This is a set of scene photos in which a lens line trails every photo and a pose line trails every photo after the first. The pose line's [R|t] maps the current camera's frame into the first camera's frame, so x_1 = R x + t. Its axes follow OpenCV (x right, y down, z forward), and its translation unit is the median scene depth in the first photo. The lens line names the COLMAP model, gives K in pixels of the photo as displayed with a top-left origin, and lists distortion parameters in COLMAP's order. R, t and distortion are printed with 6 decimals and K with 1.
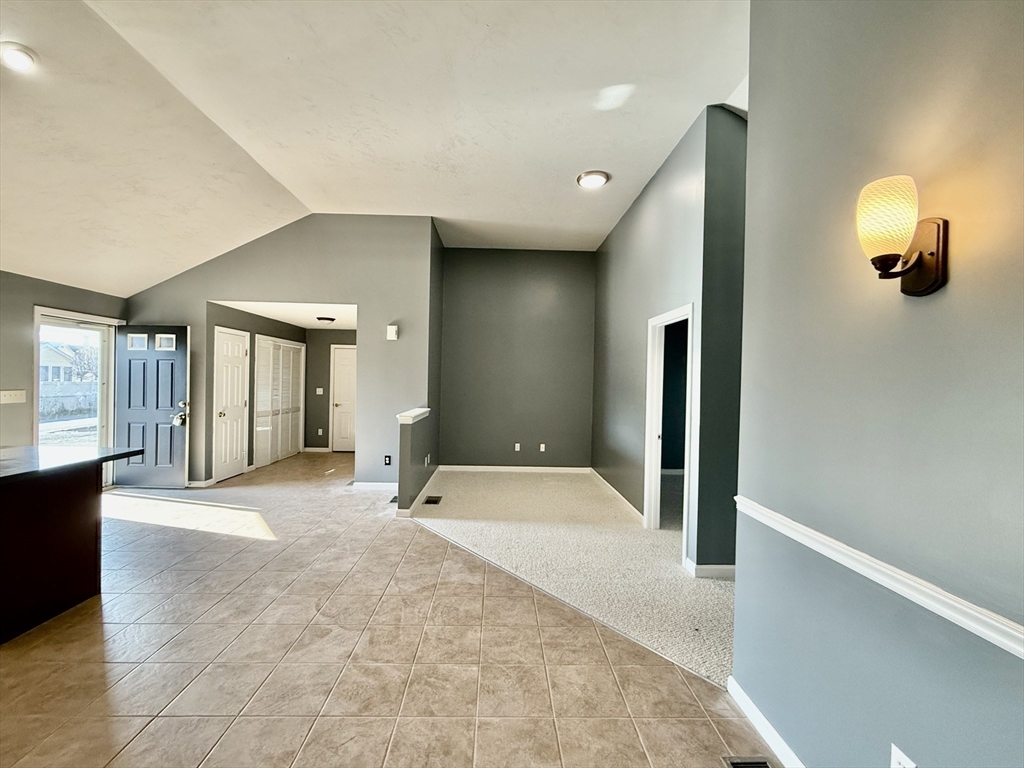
lens RADIAL K [[420.2, 0, 508.0], [0, 420.2, 380.2], [0, 0, 1]] dist [-0.000470, 0.000042]
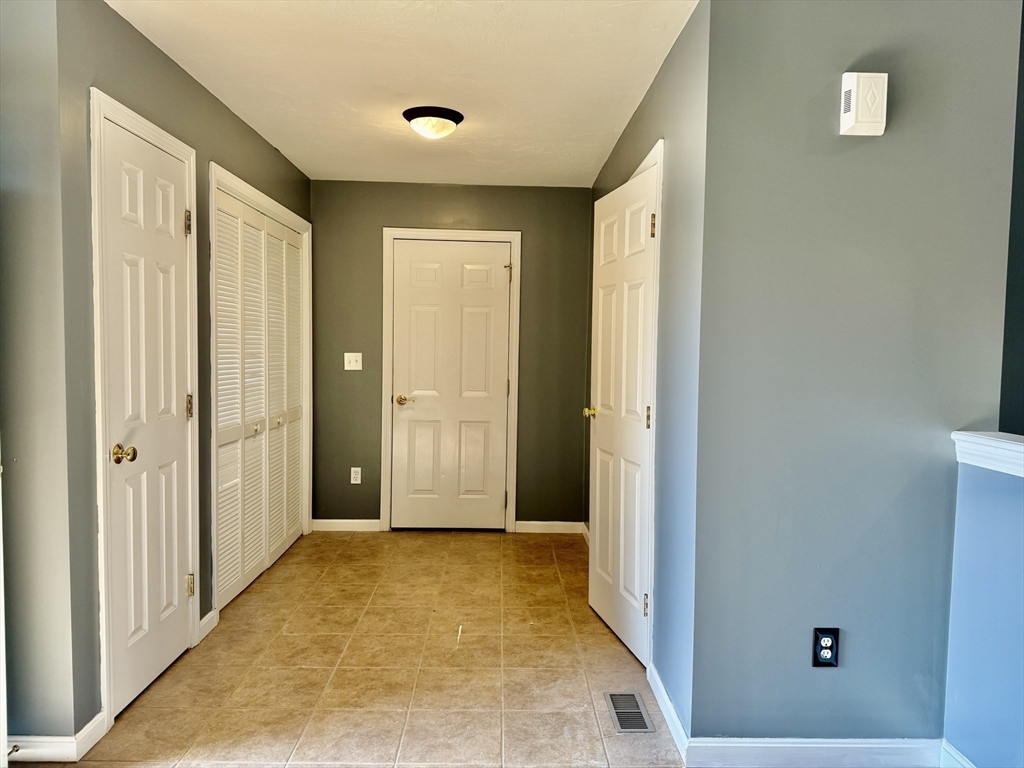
lens RADIAL K [[725.6, 0, 512.0], [0, 725.6, 384.0], [0, 0, 1]] dist [-0.008869, -0.006132]
pose [[0.999975, -0.000946, -0.007067, -0.396569], [0.001350, 0.998359, 0.057245, 0.013772], [0.007001, -0.057253, 0.998335, 0.508747]]
